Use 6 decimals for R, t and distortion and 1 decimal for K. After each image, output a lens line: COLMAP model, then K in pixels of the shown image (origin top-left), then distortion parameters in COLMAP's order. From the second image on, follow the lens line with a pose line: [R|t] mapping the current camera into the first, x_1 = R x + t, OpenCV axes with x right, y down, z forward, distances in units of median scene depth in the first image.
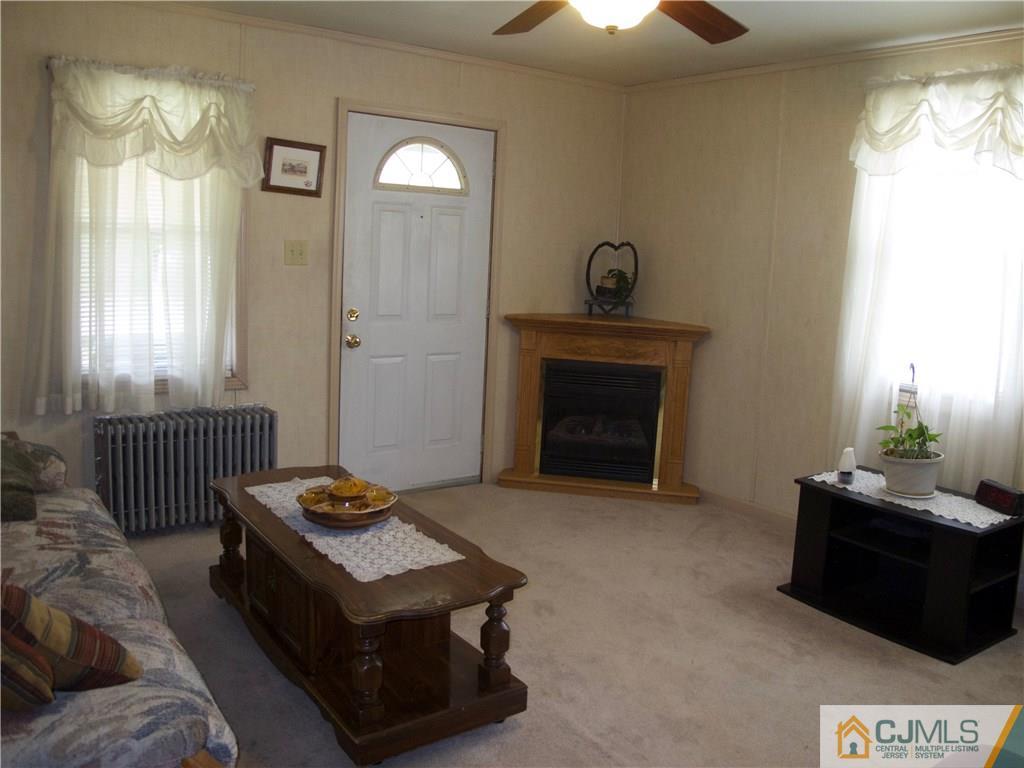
lens RADIAL K [[863.9, 0, 516.9], [0, 863.9, 355.5], [0, 0, 1]] dist [-0.139358, 0.110391]
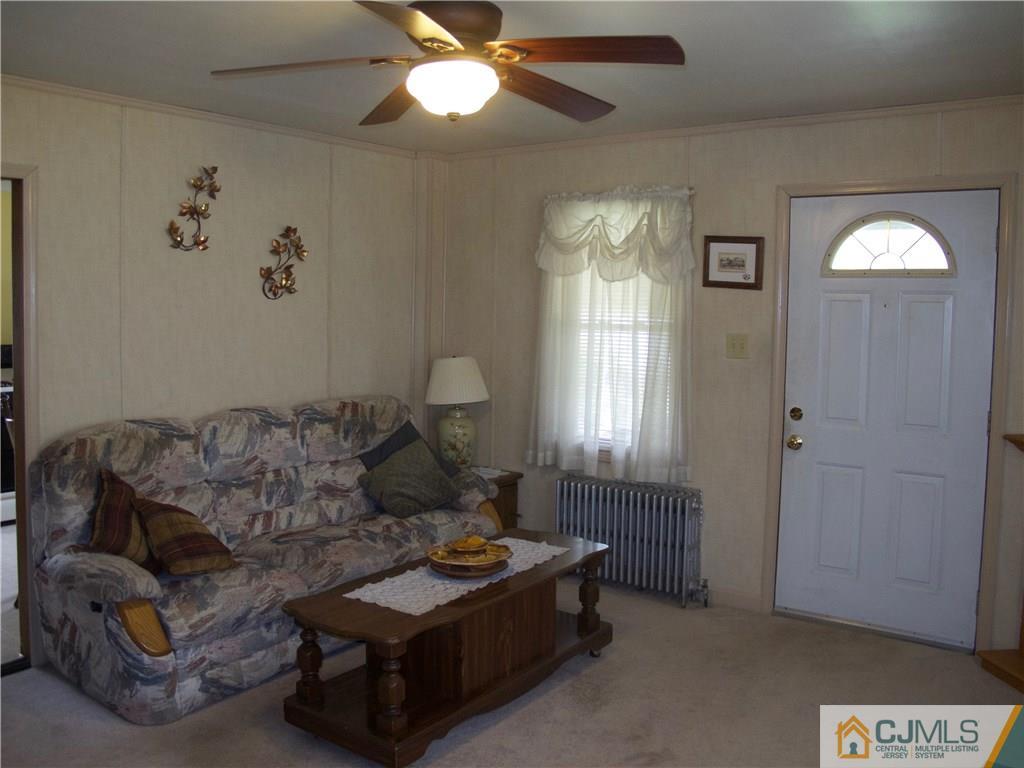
lens RADIAL K [[863.9, 0, 516.9], [0, 863.9, 355.5], [0, 0, 1]] dist [-0.139358, 0.110391]
pose [[0.311518, 0.010110, -0.950187, 0.640410], [-0.127793, 0.991305, -0.031349, -0.047407], [0.941608, 0.131193, 0.310101, 0.470231]]
